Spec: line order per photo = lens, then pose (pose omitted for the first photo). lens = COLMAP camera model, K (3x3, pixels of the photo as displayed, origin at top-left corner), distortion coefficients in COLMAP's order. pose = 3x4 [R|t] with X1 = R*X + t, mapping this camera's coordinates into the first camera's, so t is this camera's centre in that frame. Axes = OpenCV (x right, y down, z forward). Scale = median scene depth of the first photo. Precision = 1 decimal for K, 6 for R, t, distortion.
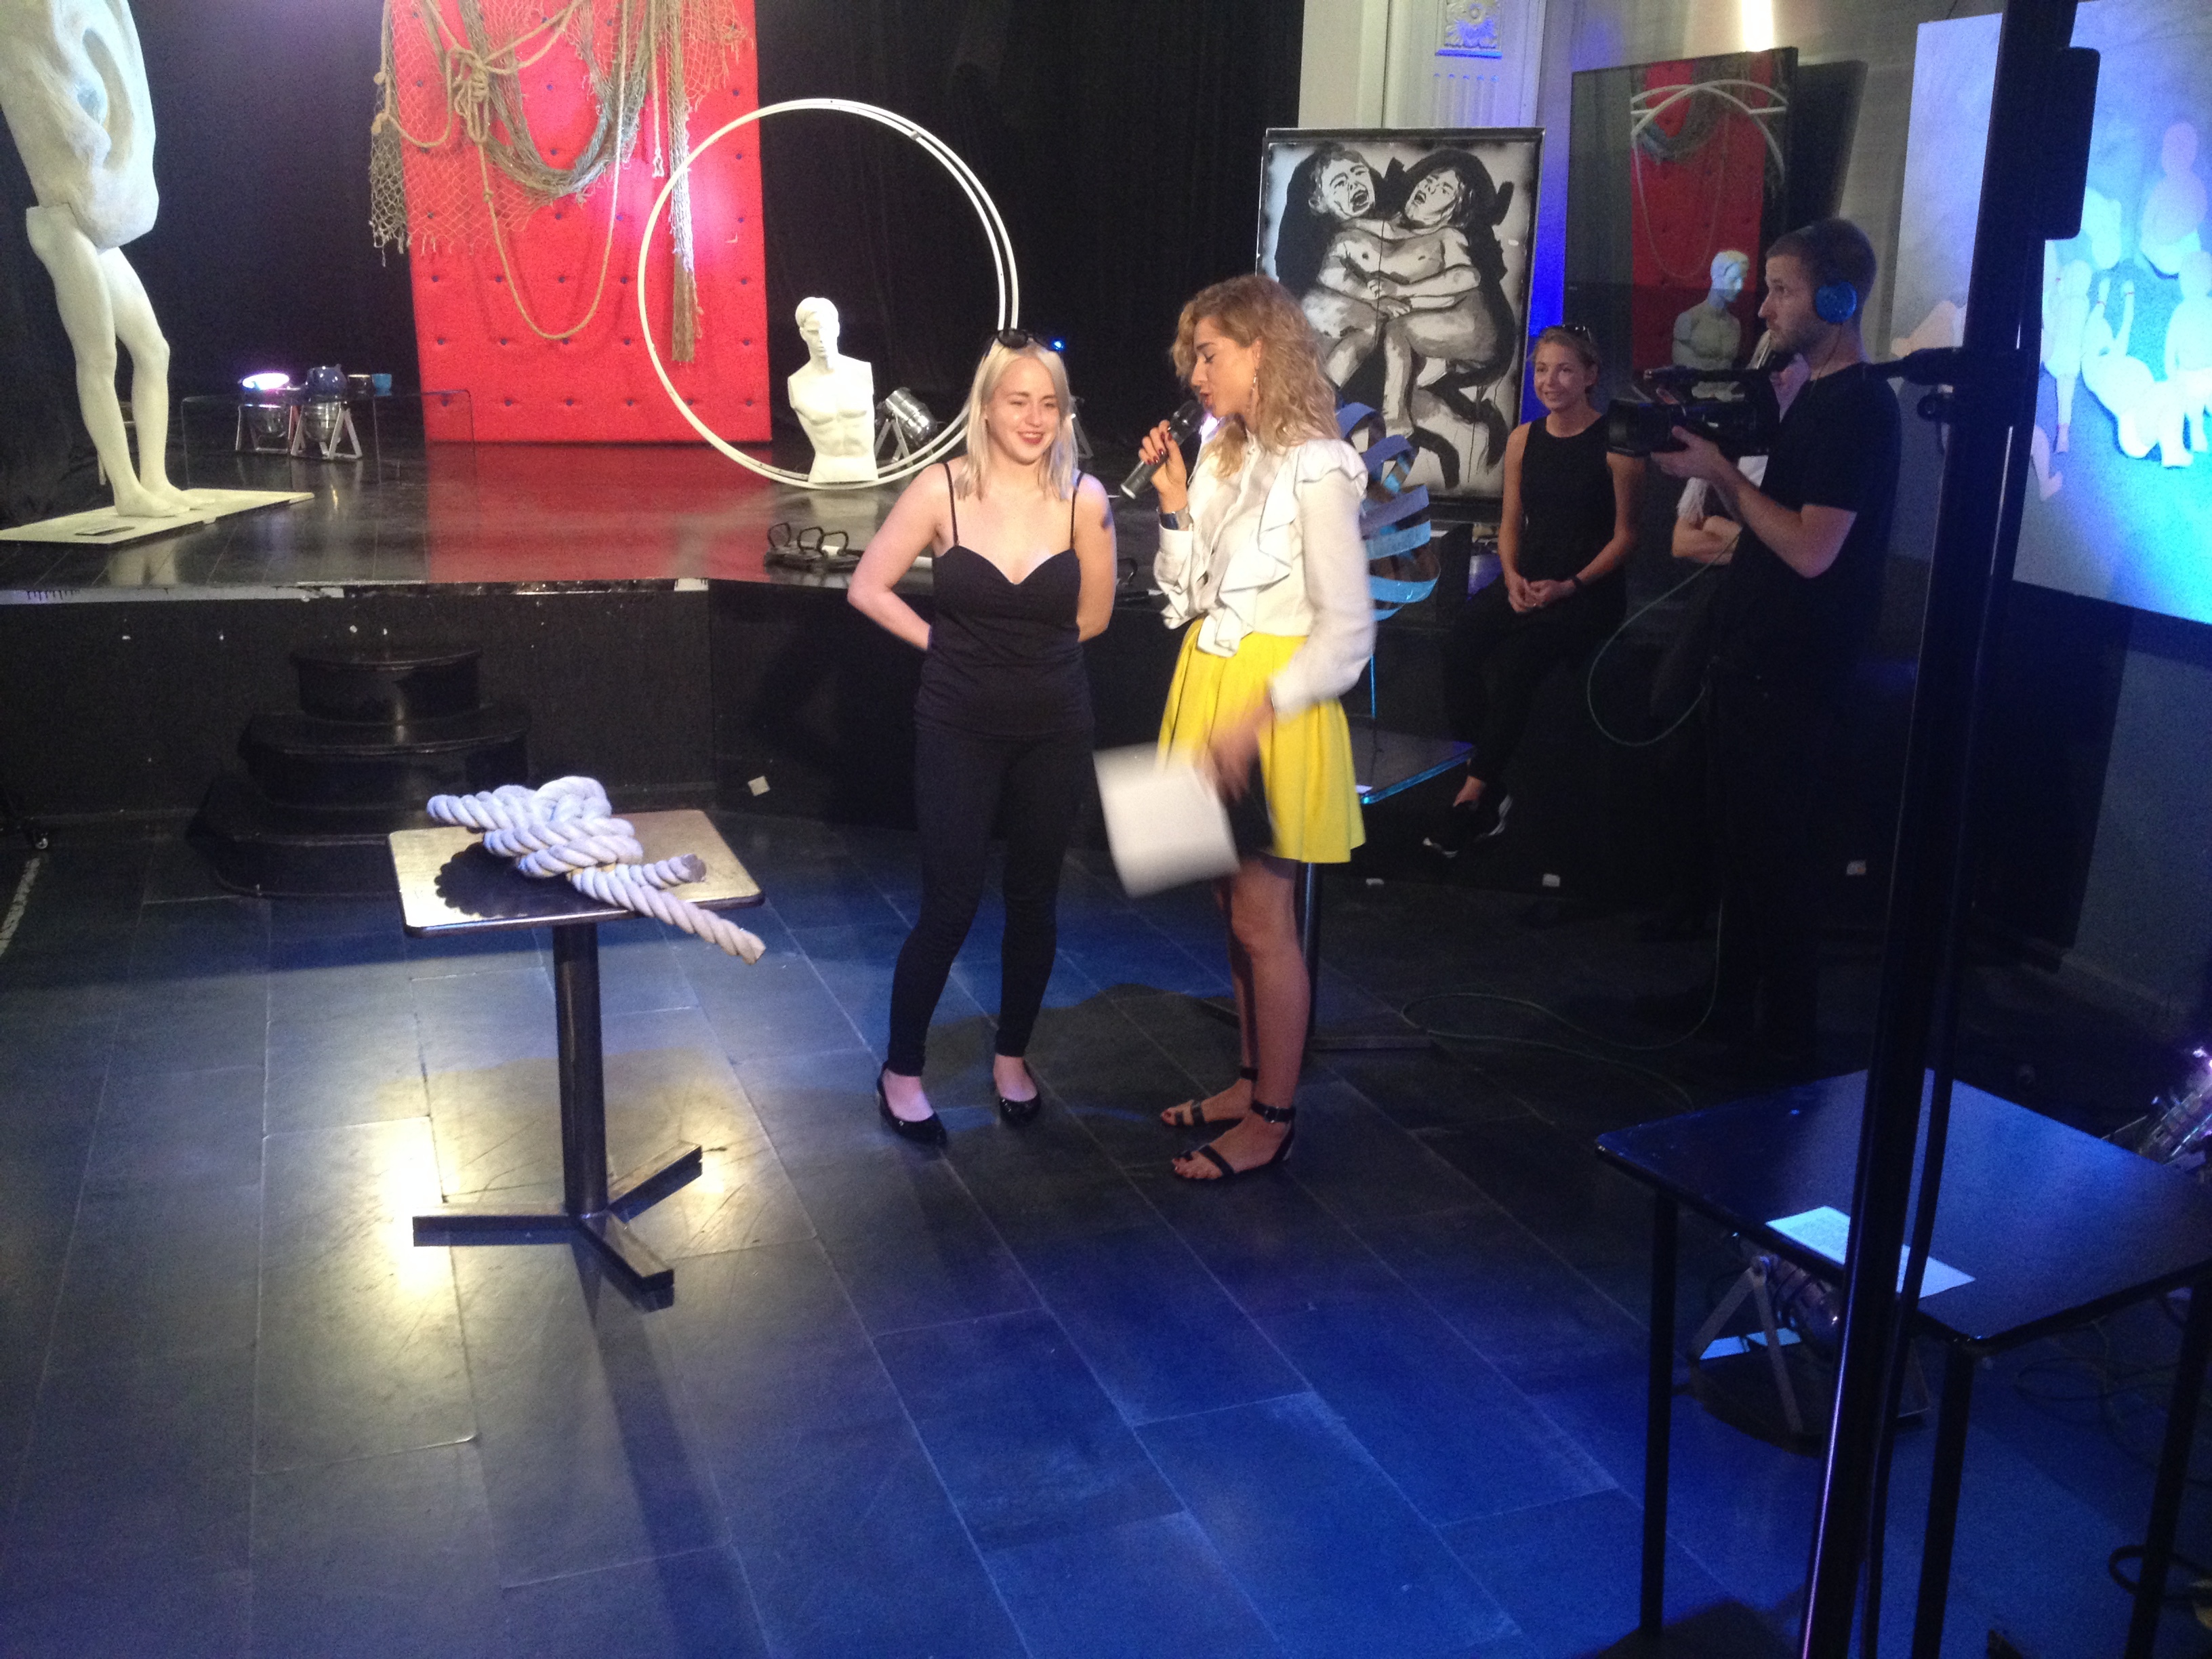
lens RADIAL K [[2103.2, 0, 1106.0], [0, 2103.2, 829.5], [0, 0, 1]] dist [0.149168, -0.318353]
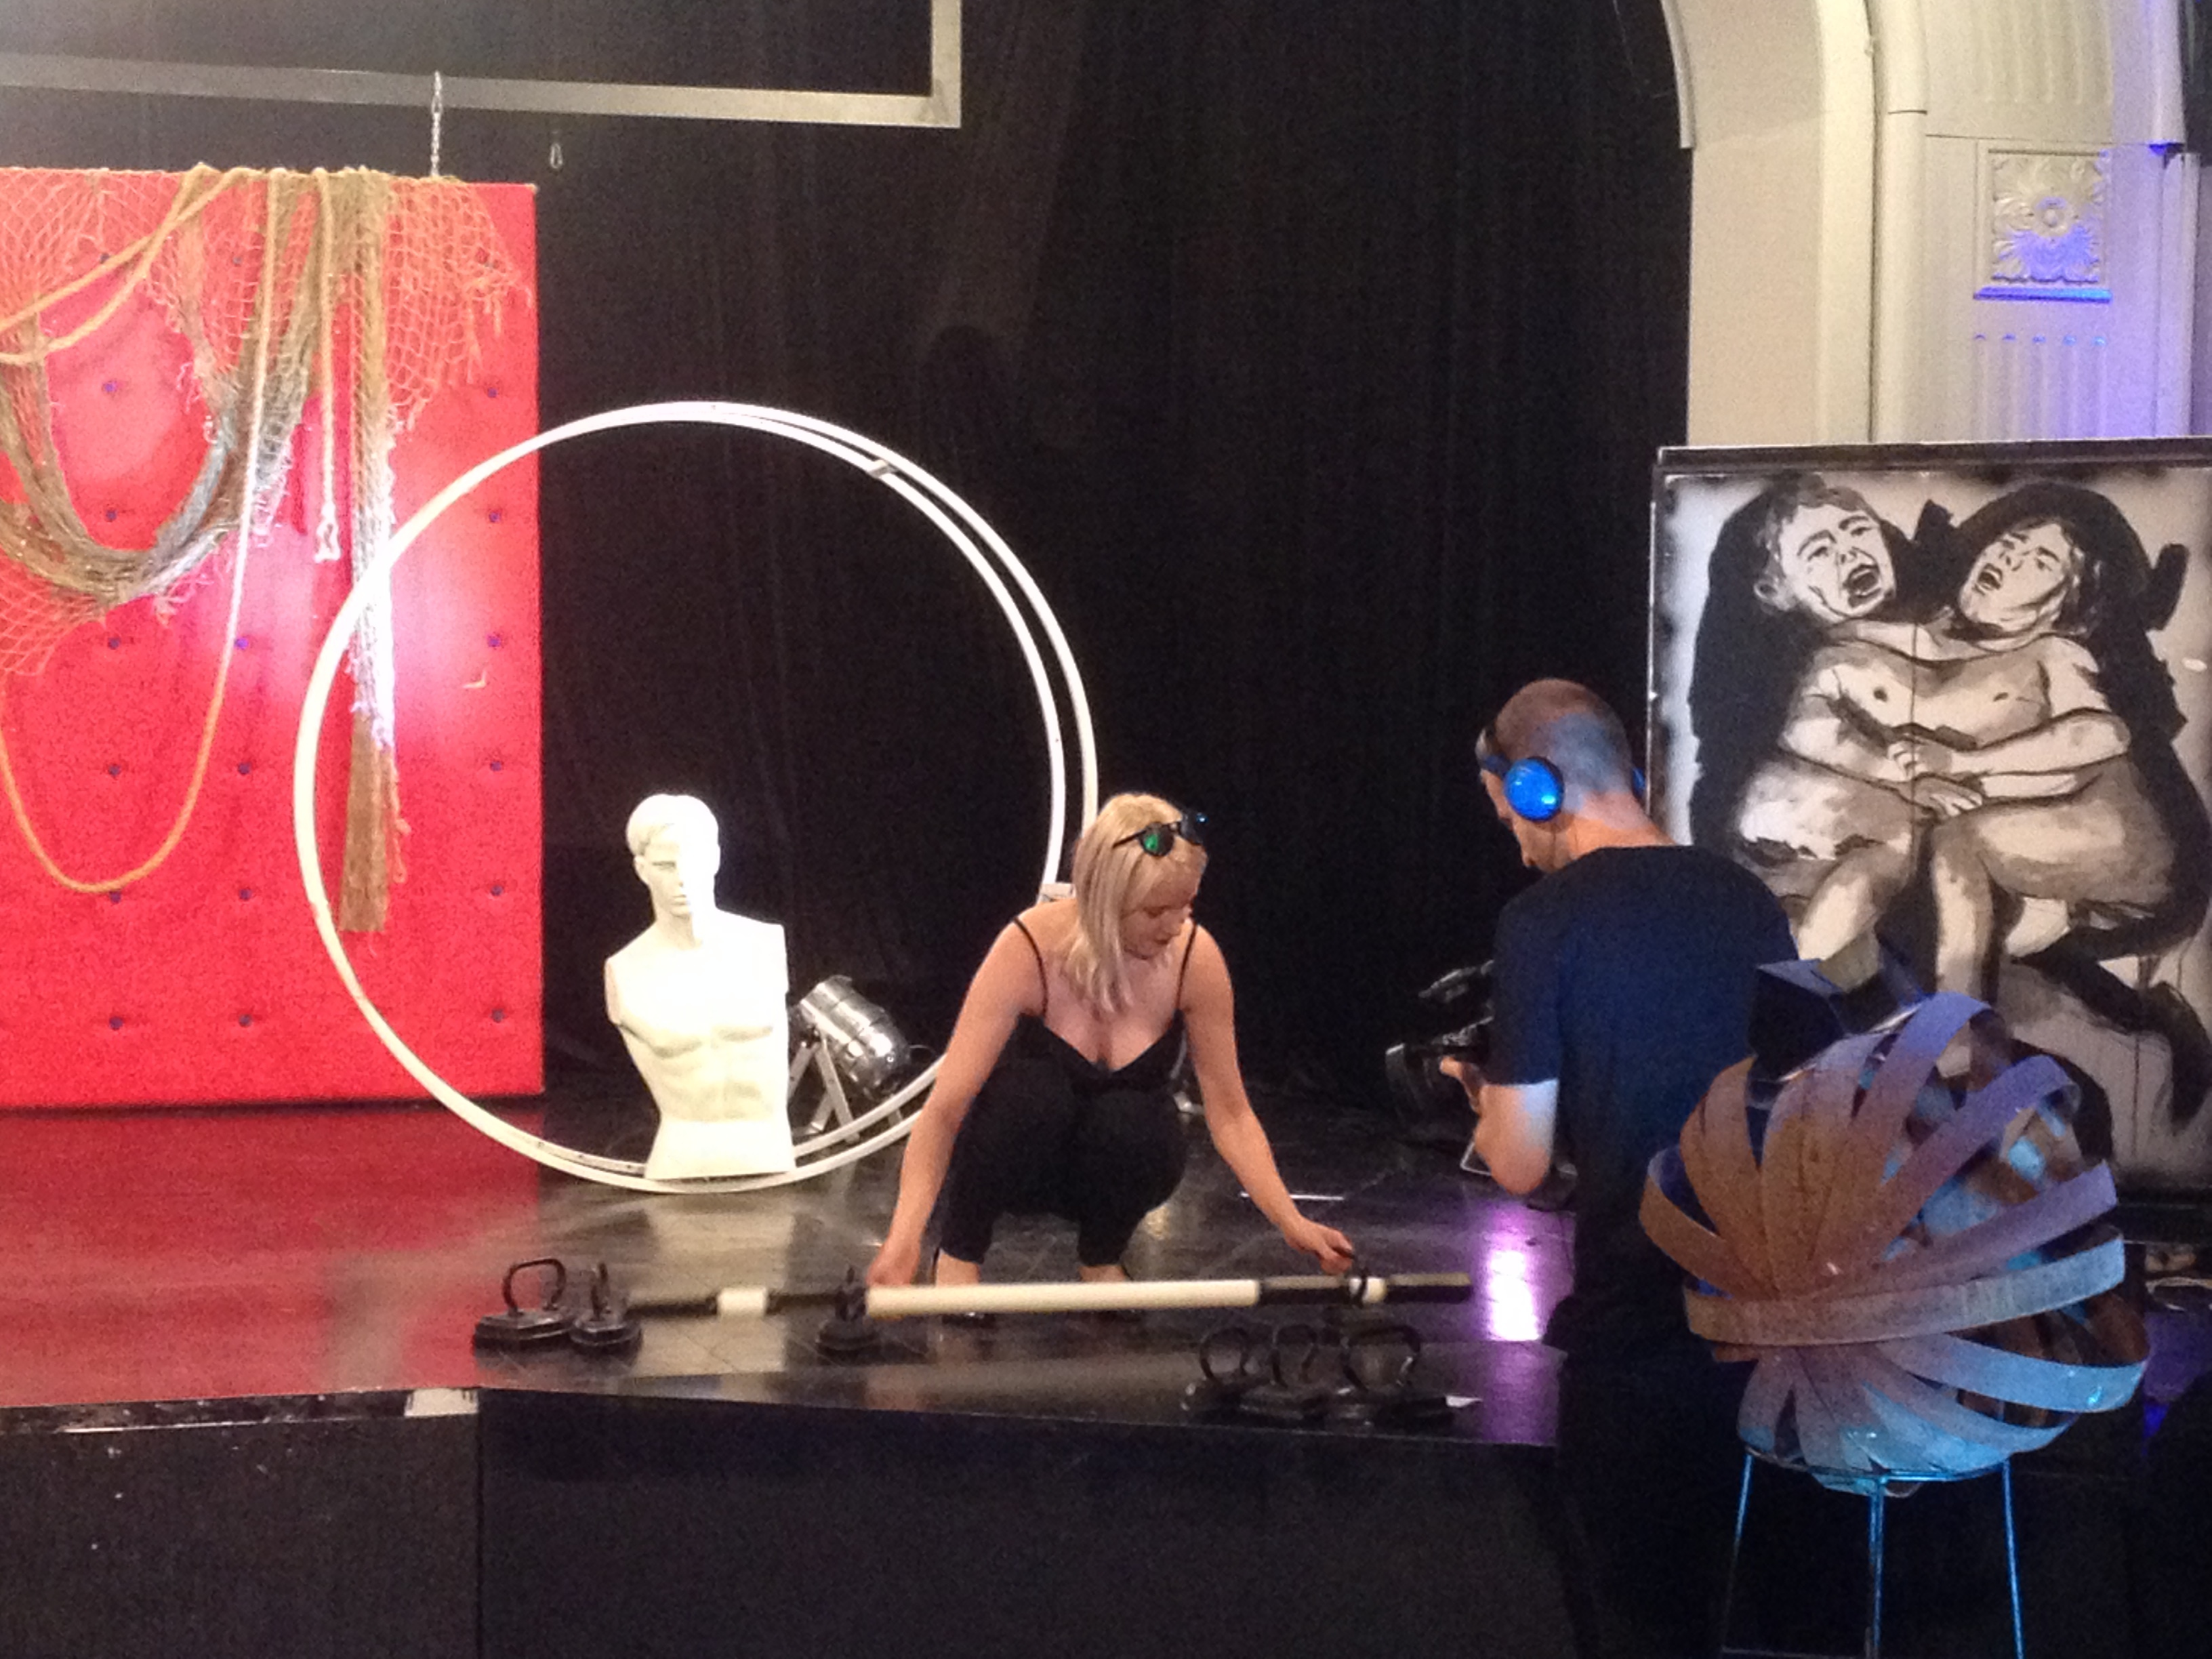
lens RADIAL K [[4704.8, 0, 1143.4], [0, 4704.8, 829.7], [0, 0, 1]] dist [0.094833, 0.076739]
pose [[0.999871, -0.015945, -0.002156, -0.028862], [0.015003, 0.972341, -0.233085, 0.003474], [0.005813, 0.233022, 0.972454, -0.018555]]
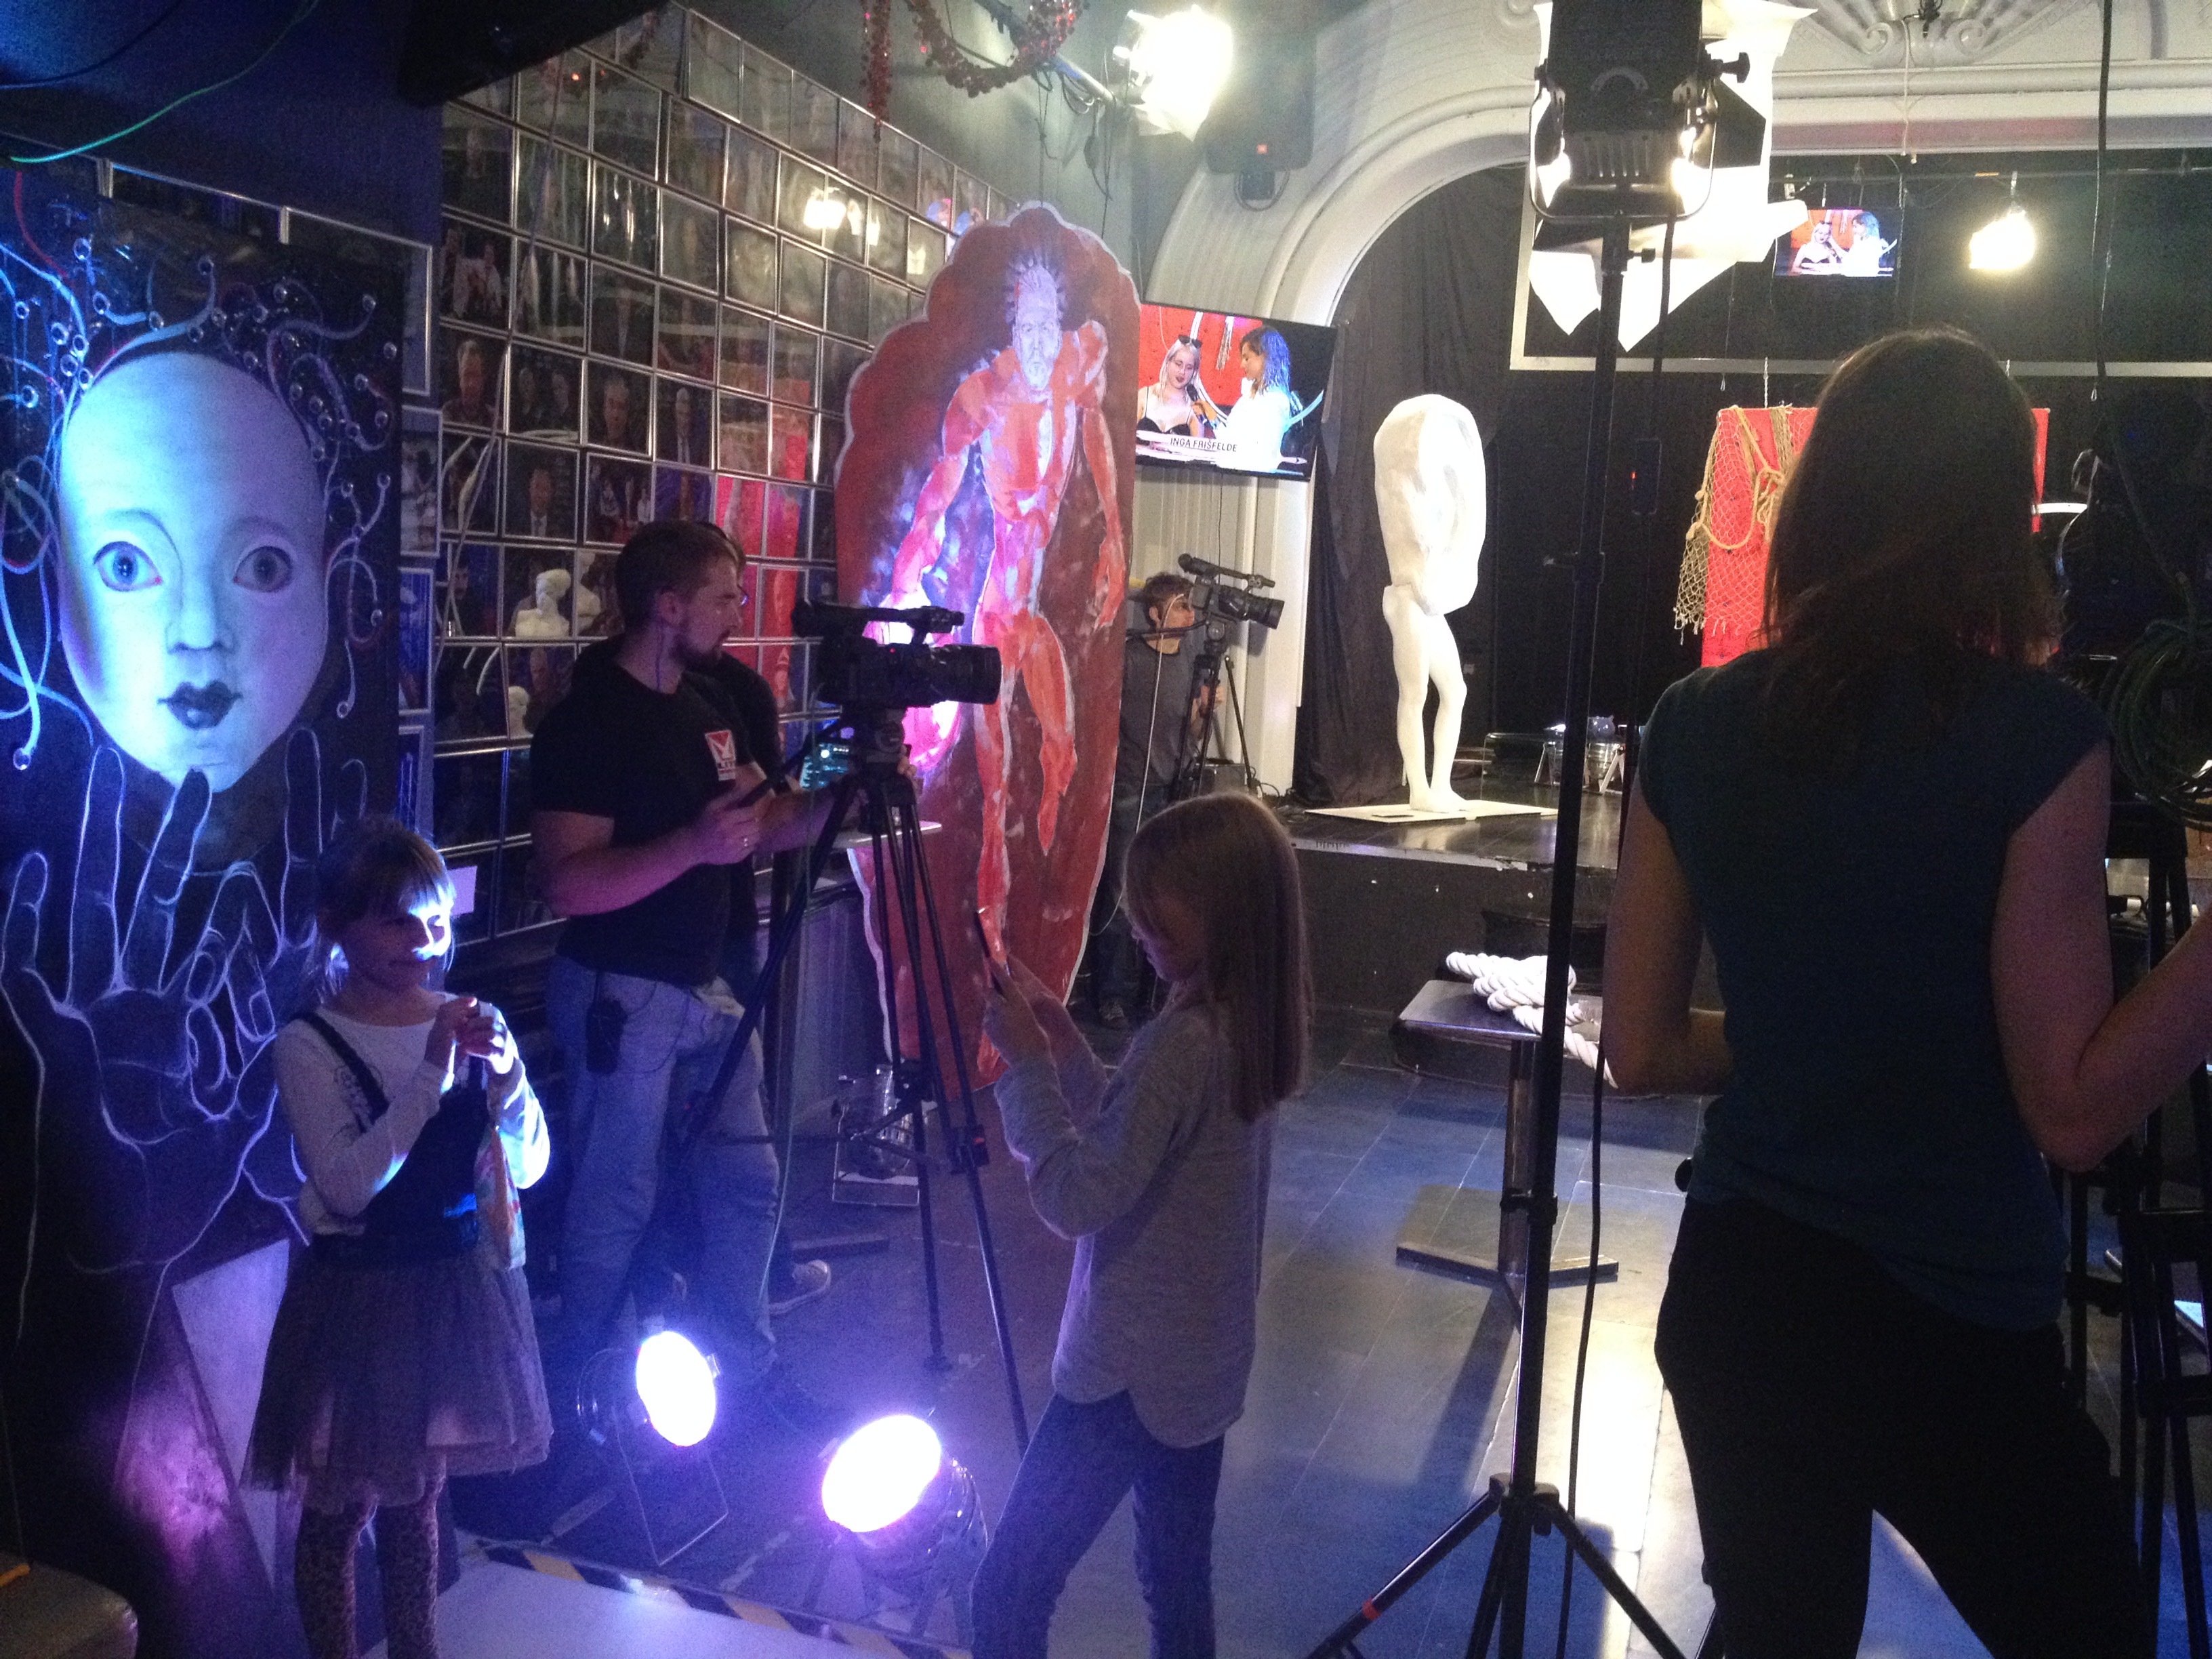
lens RADIAL K [[2103.2, 0, 1106.0], [0, 2103.2, 829.5], [0, 0, 1]] dist [0.149168, -0.318353]
pose [[0.796869, 0.081673, -0.598606, 0.148553], [-0.190361, 0.974293, -0.120480, 0.050578], [0.573378, 0.209958, 0.791931, -0.127594]]
